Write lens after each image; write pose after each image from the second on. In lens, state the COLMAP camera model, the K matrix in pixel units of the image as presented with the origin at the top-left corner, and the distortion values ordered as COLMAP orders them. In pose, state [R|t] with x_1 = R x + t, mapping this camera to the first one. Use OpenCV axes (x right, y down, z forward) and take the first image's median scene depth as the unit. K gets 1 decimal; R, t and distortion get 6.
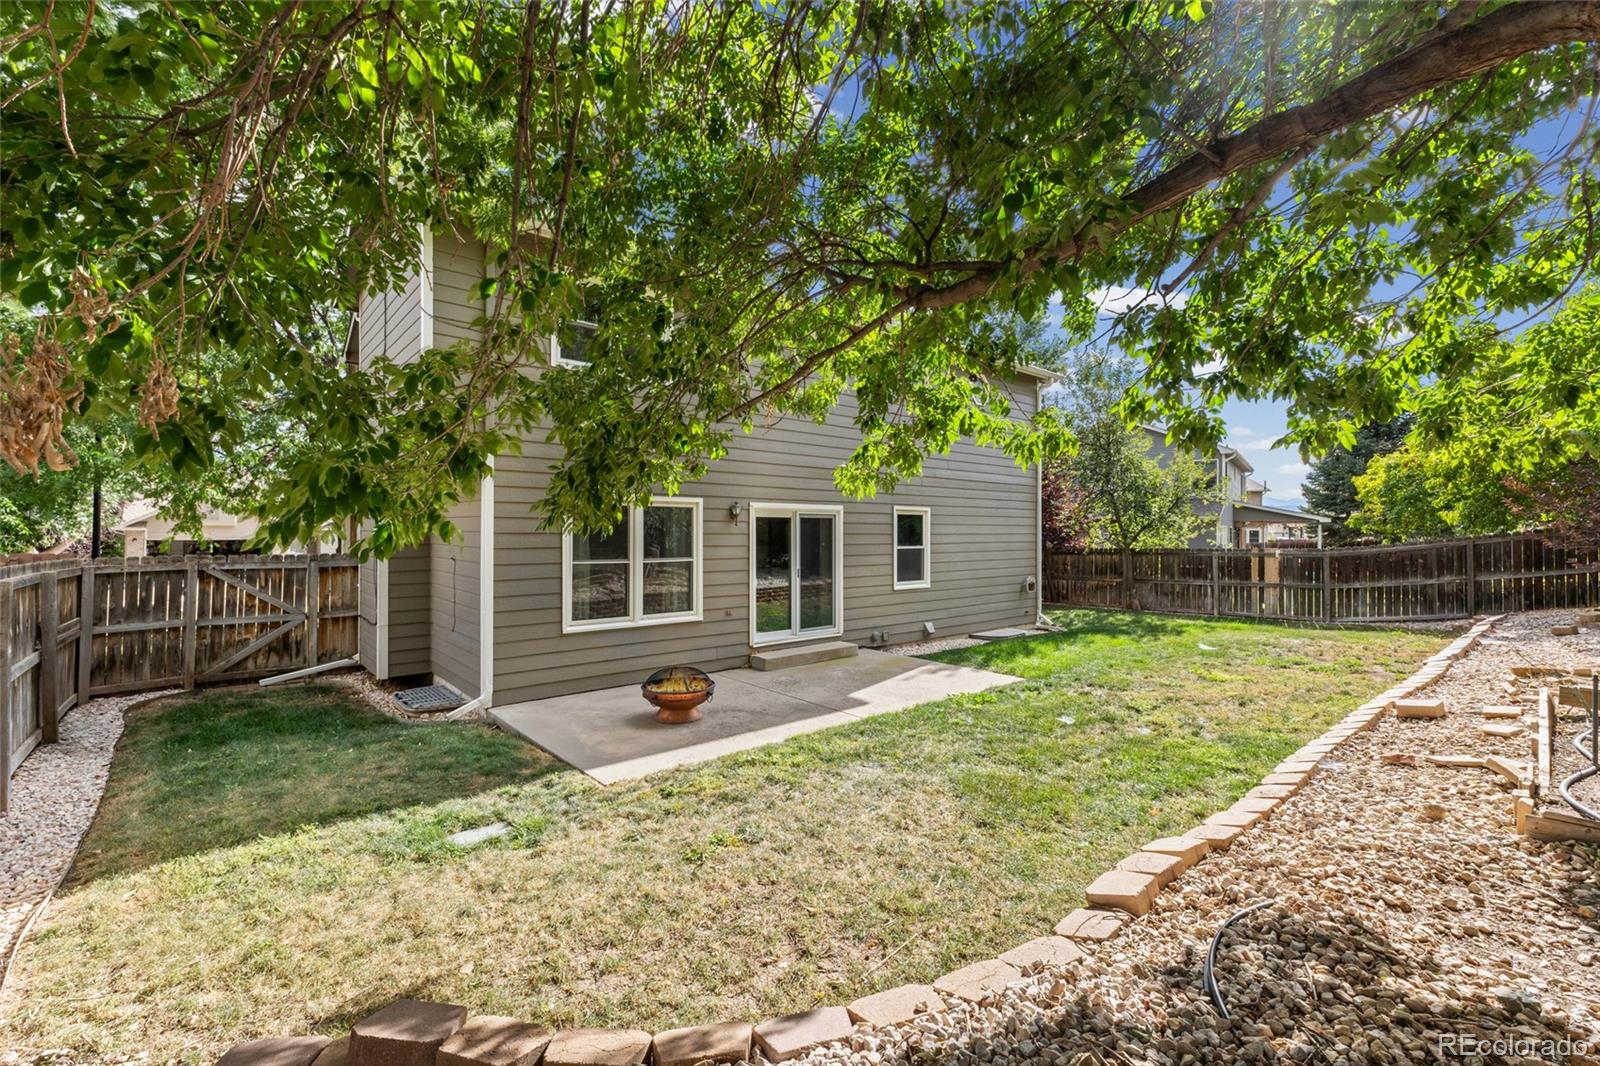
lens RADIAL K [[694.0, 0, 799.3], [0, 694.0, 531.1], [0, 0, 1]] dist [-0.001057, -0.000316]
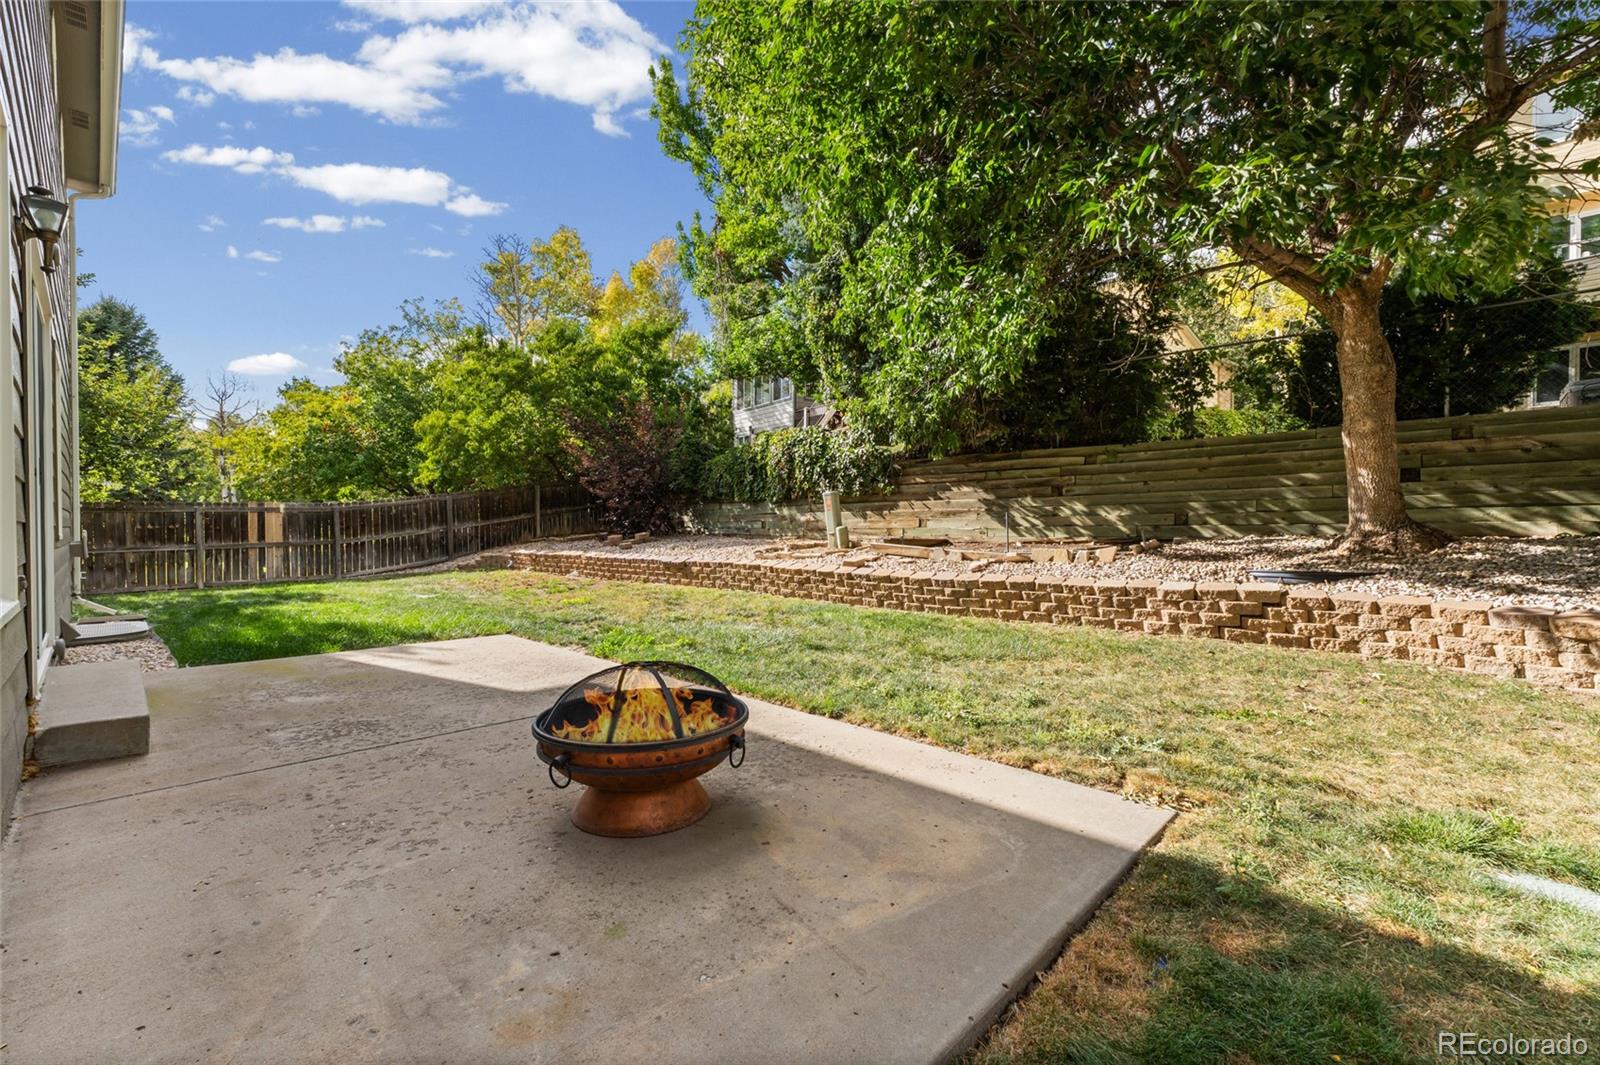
lens RADIAL K [[694.0, 0, 798.5], [0, 694.0, 529.7], [0, 0, 1]] dist [-0.001057, -0.000316]
pose [[-0.090744, -0.005225, 0.995861, -0.256438], [0.003726, 0.999977, 0.005587, 0.061531], [-0.995867, 0.004217, -0.090723, 0.462126]]
